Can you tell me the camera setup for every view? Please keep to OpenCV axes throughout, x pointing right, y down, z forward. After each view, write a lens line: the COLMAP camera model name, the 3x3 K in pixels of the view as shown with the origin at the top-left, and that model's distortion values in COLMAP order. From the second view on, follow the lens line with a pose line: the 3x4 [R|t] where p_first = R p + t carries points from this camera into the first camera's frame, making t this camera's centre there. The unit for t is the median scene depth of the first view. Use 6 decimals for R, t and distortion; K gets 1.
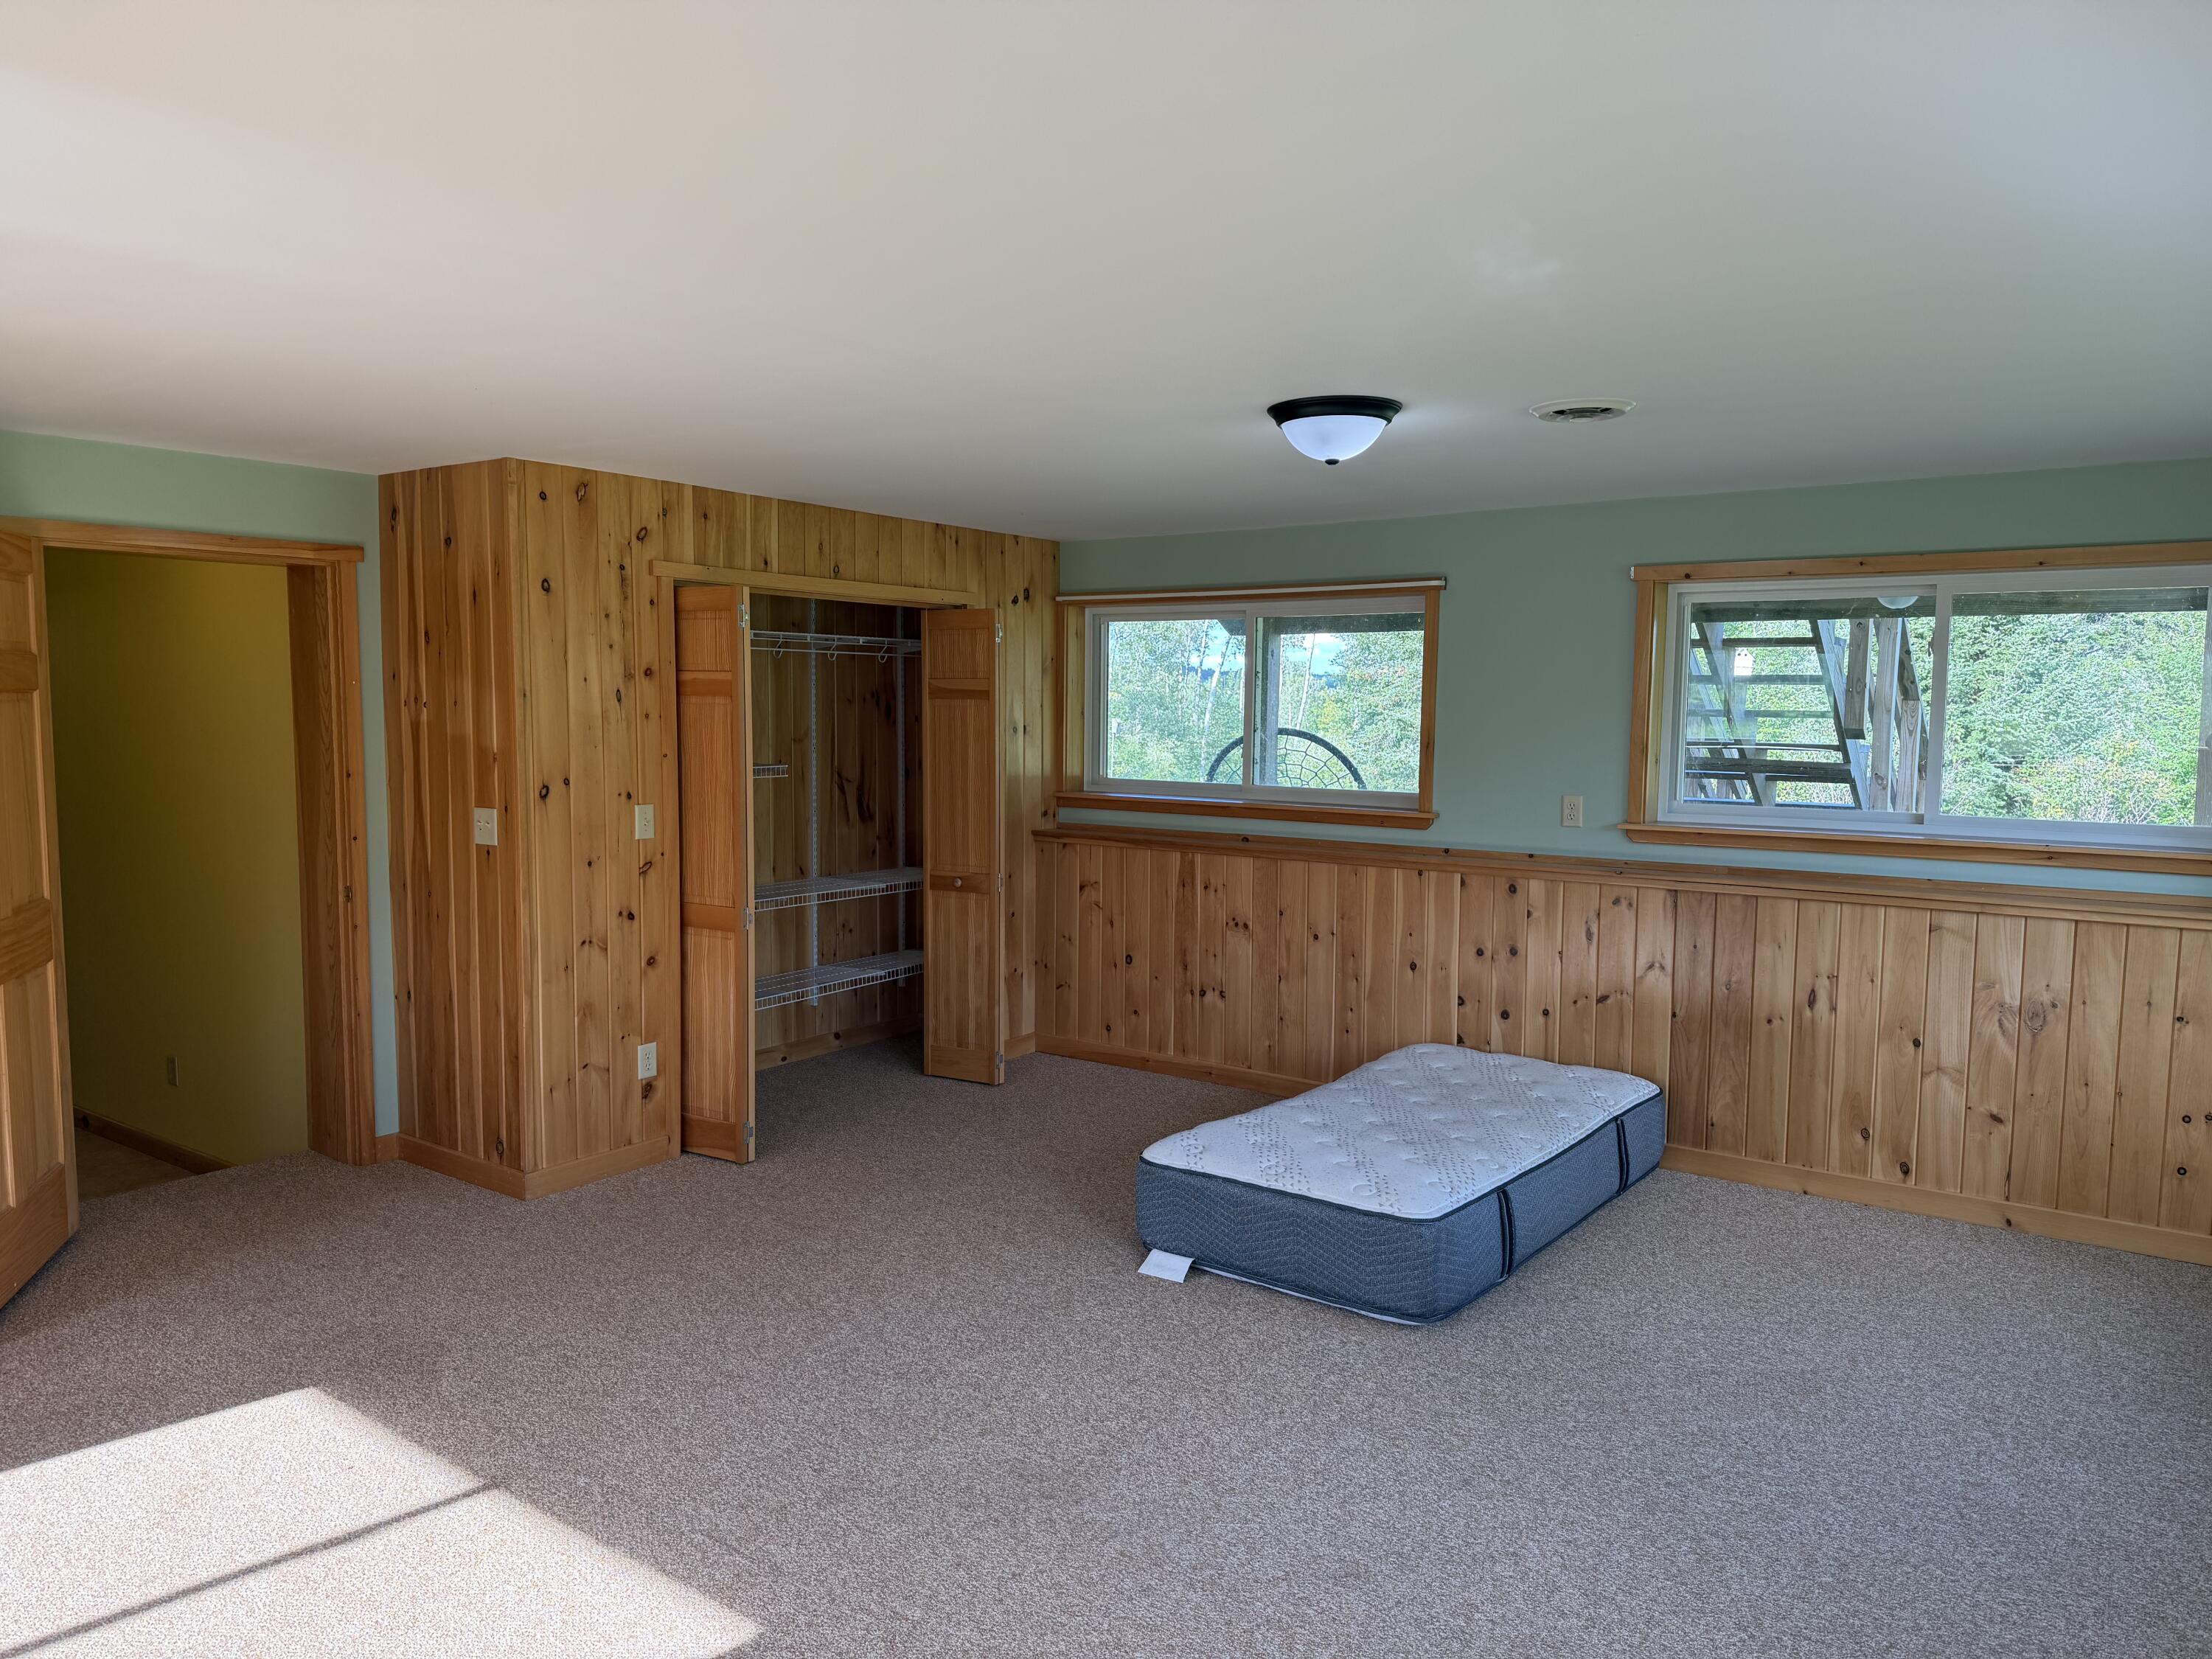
lens RADIAL K [[1537.1, 0, 1105.2], [0, 1537.1, 848.0], [0, 0, 1]] dist [0.056503, -0.074700]
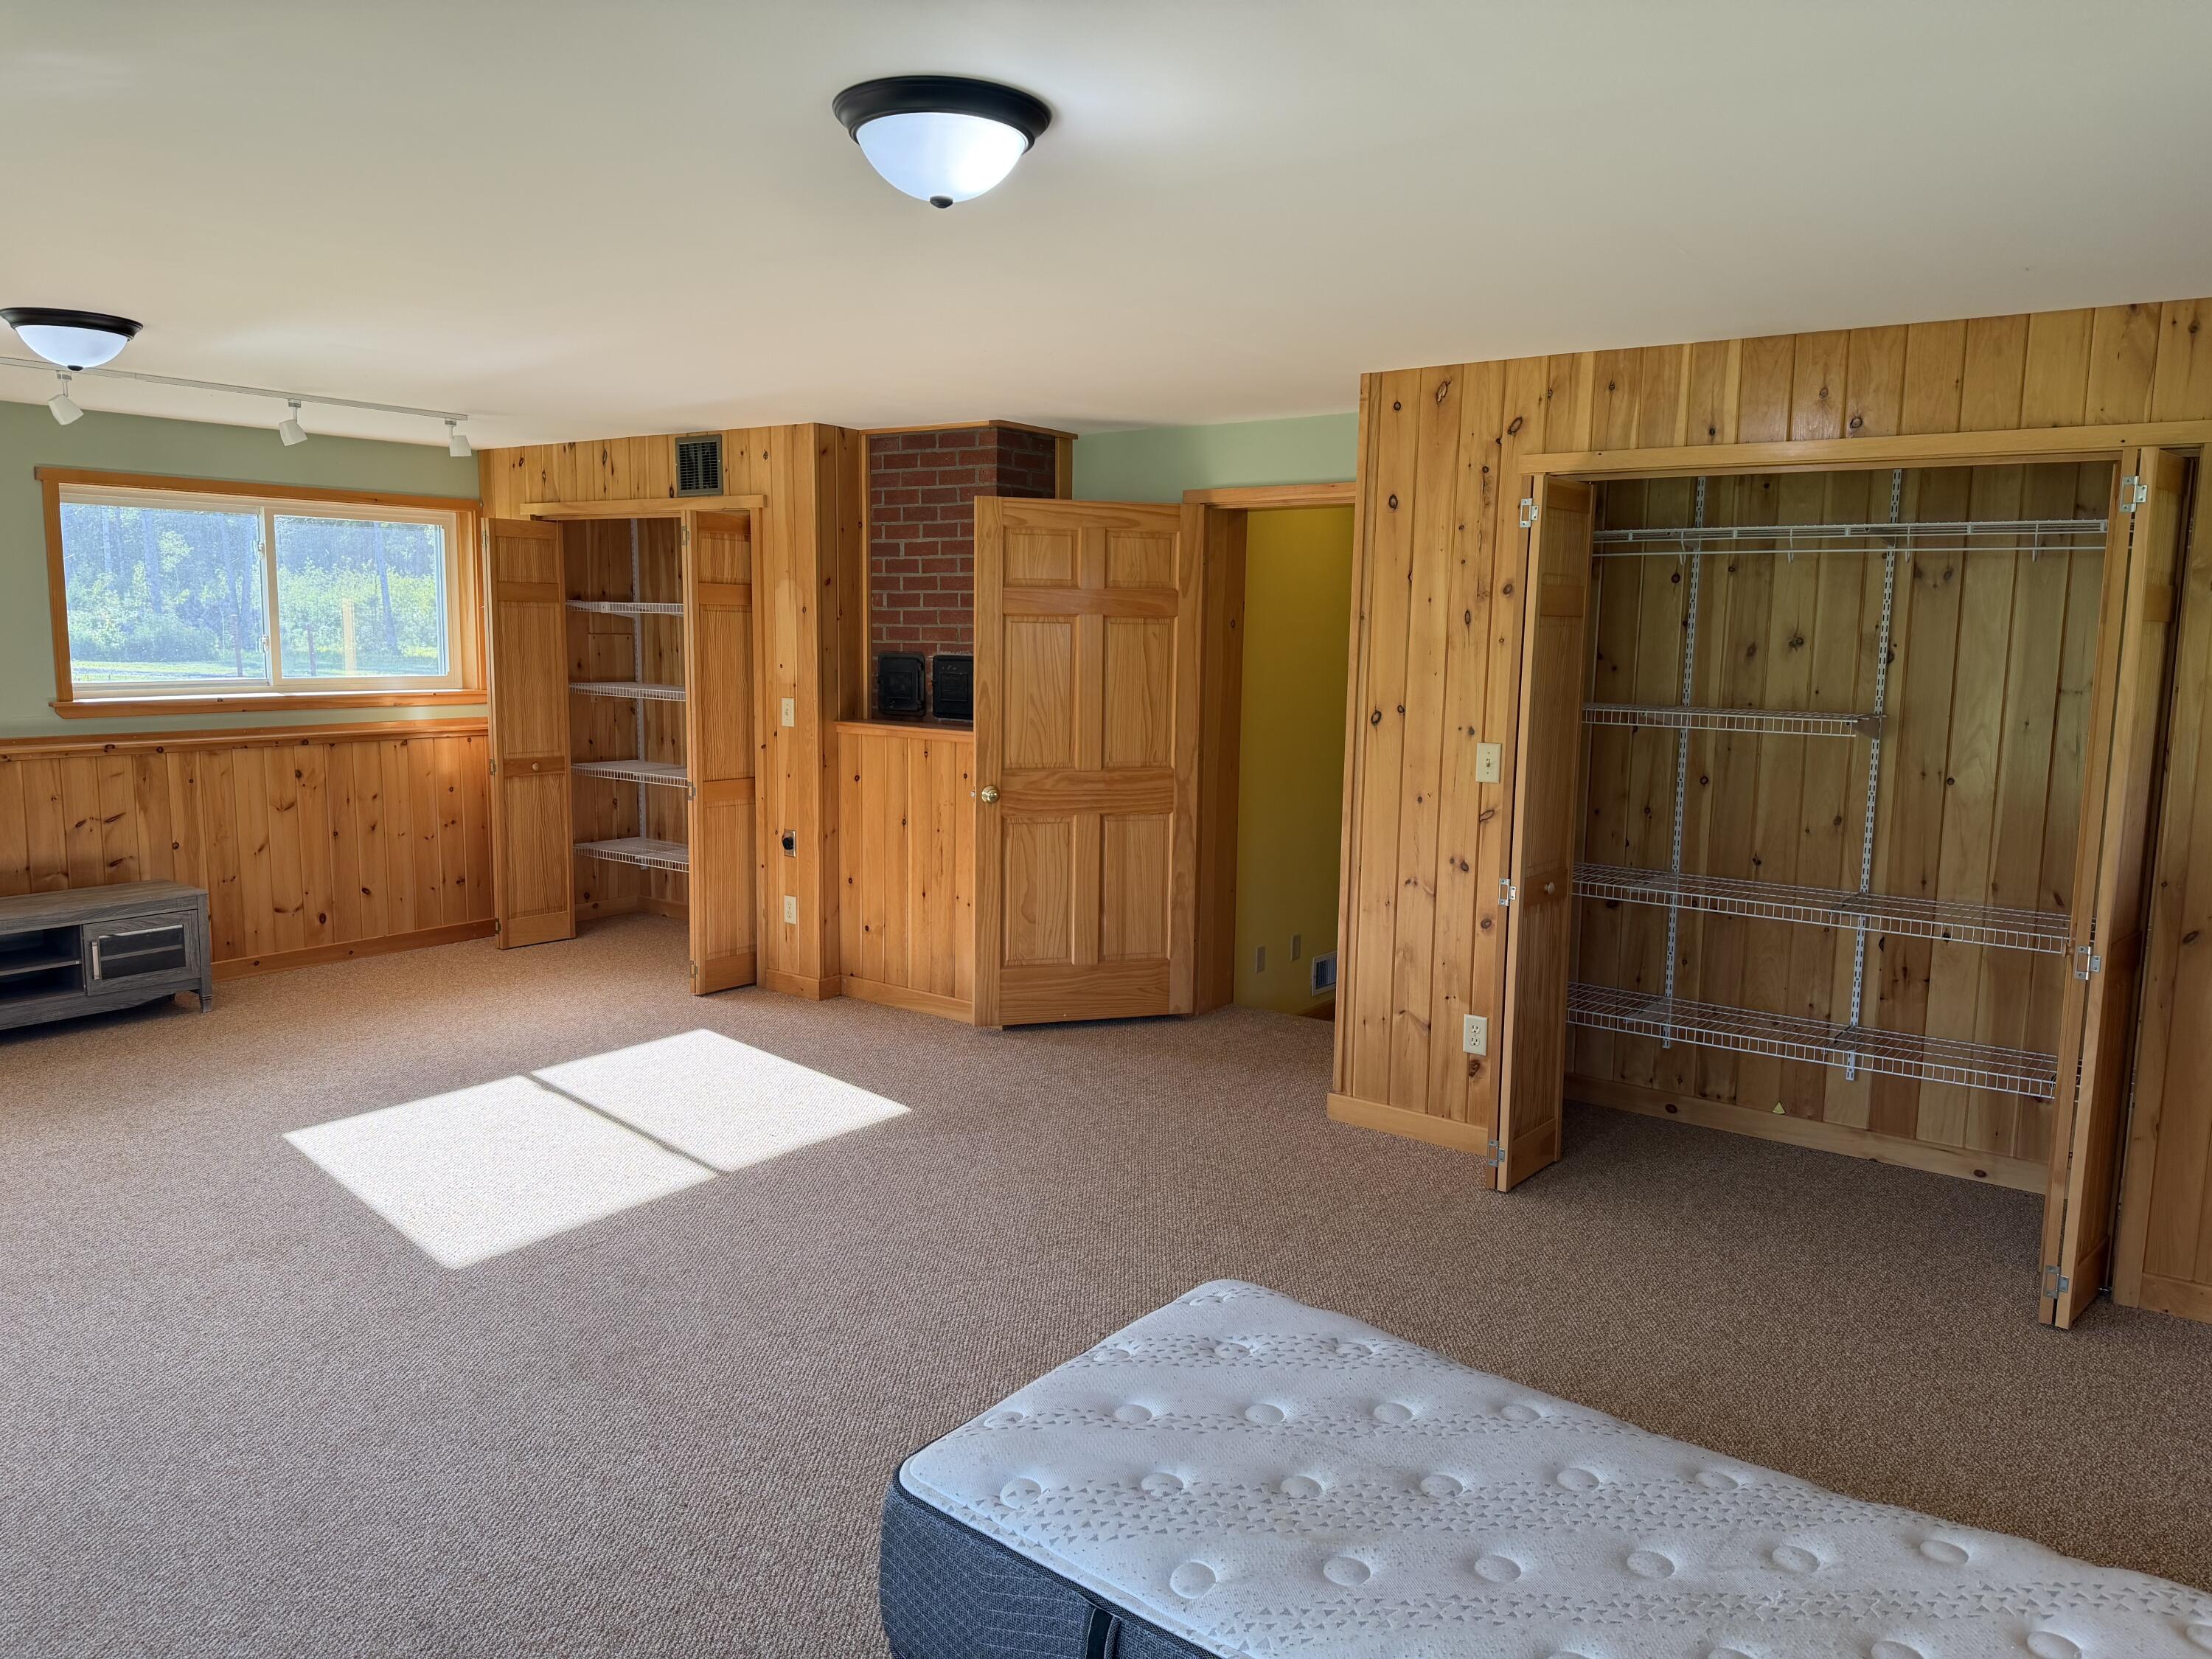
lens RADIAL K [[1537.1, 0, 1096.6], [0, 1537.1, 839.8], [0, 0, 1]] dist [0.056503, -0.074700]
pose [[-0.011886, 0.132460, -0.991117, 0.577703], [-0.110010, 0.984997, 0.132962, -0.066474], [0.993859, 0.110613, 0.002865, 0.793209]]
